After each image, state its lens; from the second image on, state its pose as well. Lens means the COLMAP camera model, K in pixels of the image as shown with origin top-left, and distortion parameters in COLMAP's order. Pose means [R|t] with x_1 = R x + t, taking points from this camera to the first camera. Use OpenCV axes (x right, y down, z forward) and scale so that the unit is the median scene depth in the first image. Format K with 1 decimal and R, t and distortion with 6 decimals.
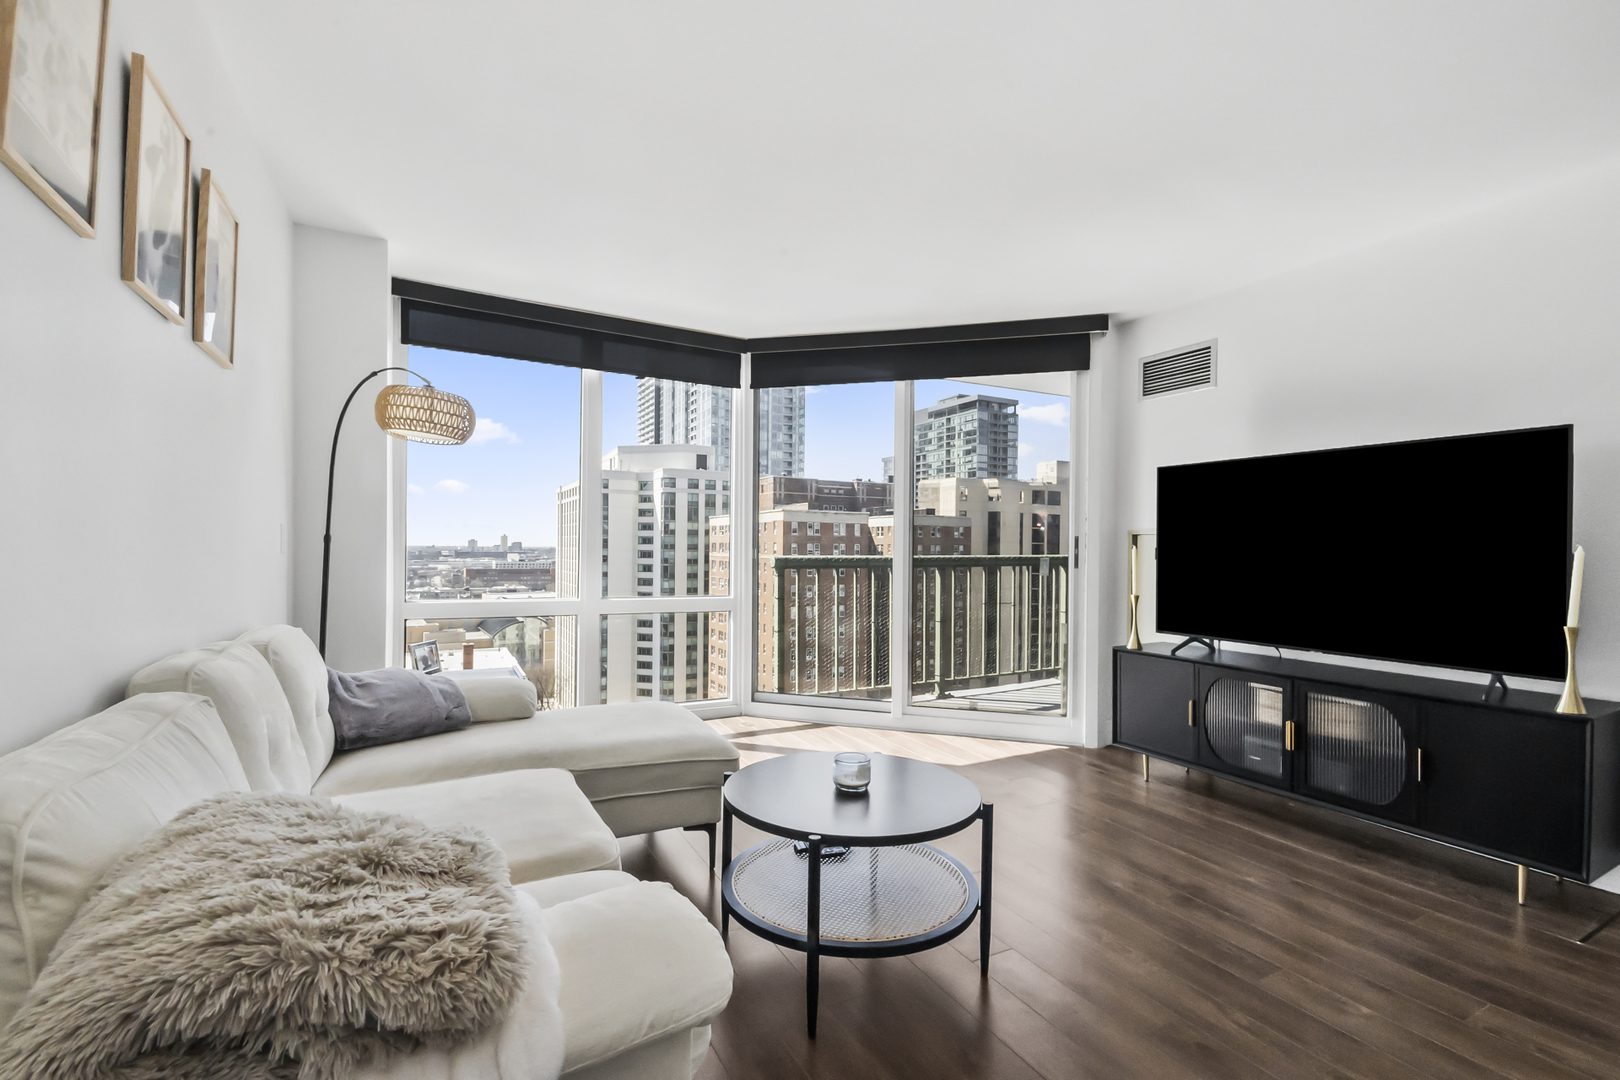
lens RADIAL K [[721.3, 0, 810.0], [0, 721.3, 540.0], [0, 0, 1]] dist [-0.000218, -0.000027]
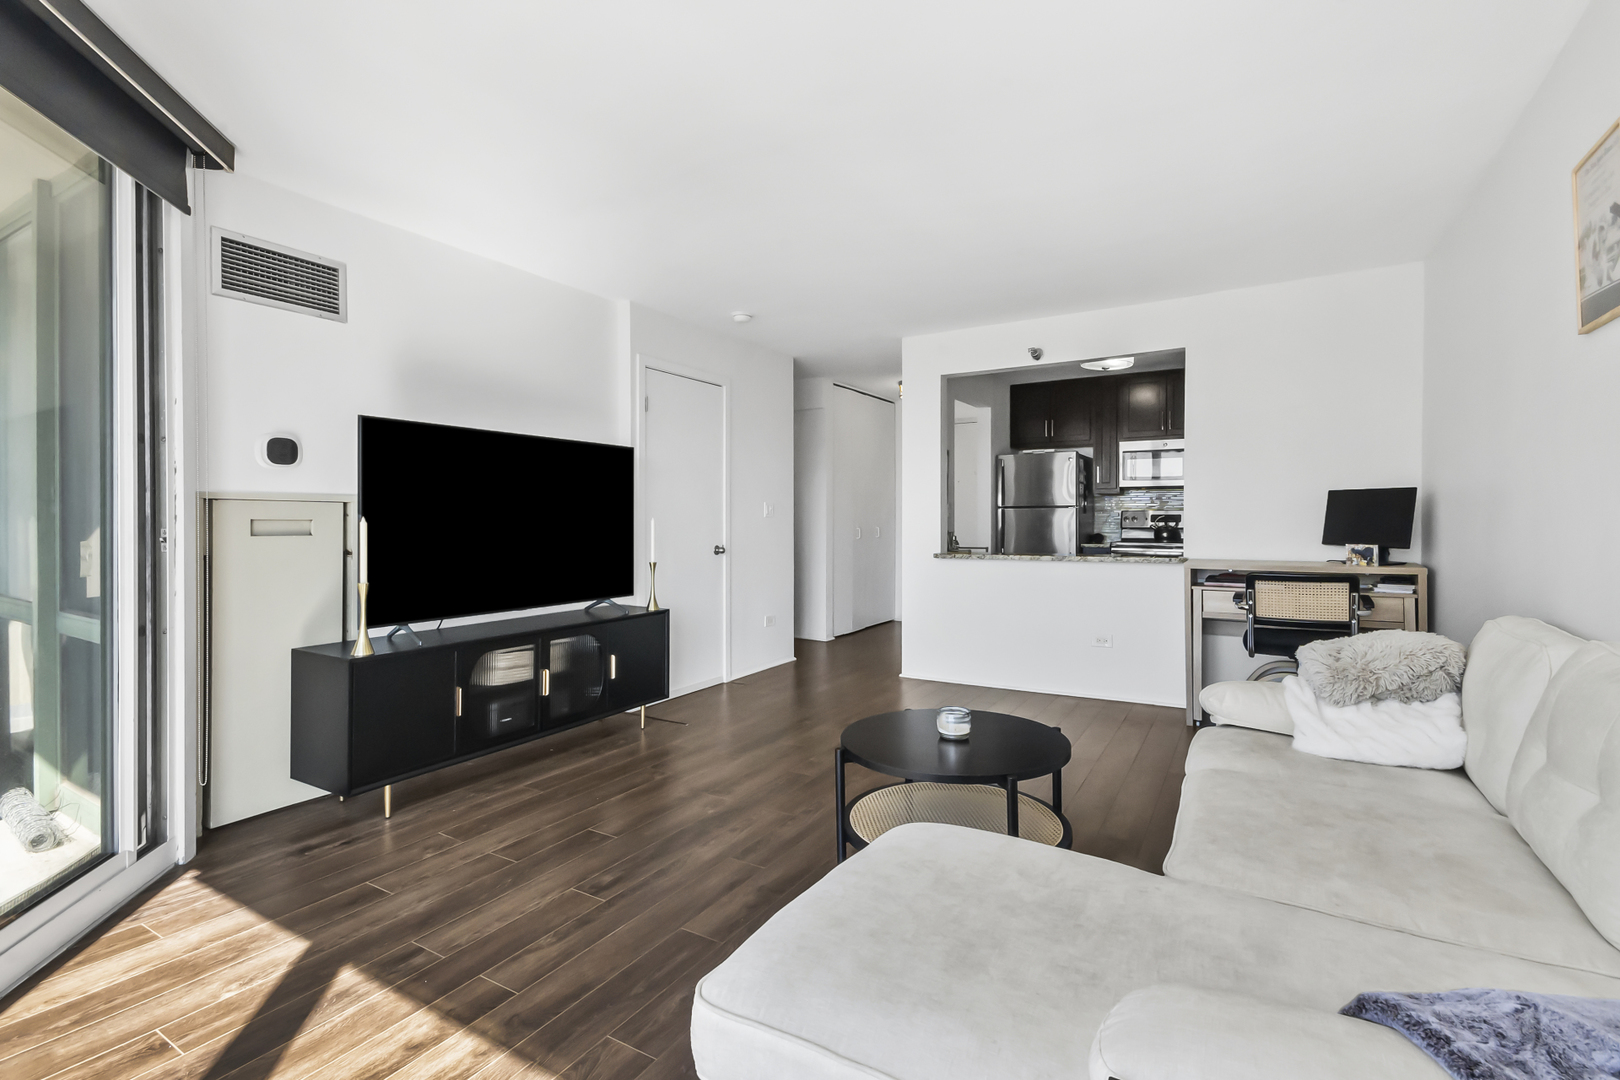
lens RADIAL K [[721.3, 0, 810.0], [0, 721.3, 540.0], [0, 0, 1]] dist [-0.000218, -0.000027]
pose [[-0.516258, -0.025295, 0.856059, -0.388817], [-0.007302, 0.999657, 0.025135, 0.009977], [-0.856402, 0.006726, -0.516266, 0.908603]]
